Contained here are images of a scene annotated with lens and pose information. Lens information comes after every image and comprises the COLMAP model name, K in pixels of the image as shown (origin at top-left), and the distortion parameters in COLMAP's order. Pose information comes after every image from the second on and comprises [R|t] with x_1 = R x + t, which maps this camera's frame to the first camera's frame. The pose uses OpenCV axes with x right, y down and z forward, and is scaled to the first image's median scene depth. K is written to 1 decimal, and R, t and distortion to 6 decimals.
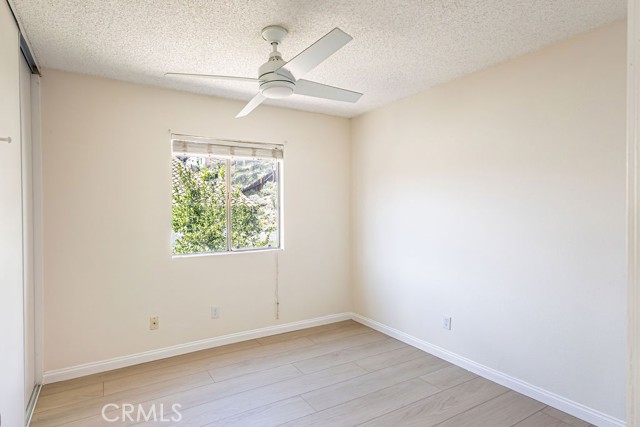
lens RADIAL K [[291.0, 0, 330.8], [0, 291.0, 214.7], [0, 0, 1]] dist [0.008634, -0.000999]
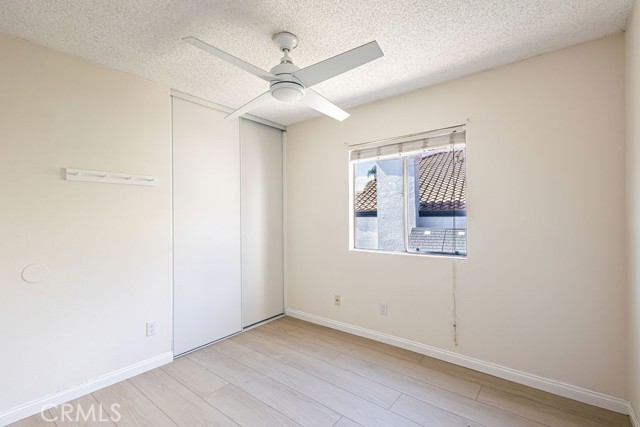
lens RADIAL K [[291.0, 0, 317.2], [0, 291.0, 213.0], [0, 0, 1]] dist [0.008634, -0.000999]
pose [[0.384813, 0.002202, -0.922992, 0.460951], [-0.001287, 0.999997, 0.001850, -0.005181], [0.922994, 0.000476, 0.384815, 0.386939]]
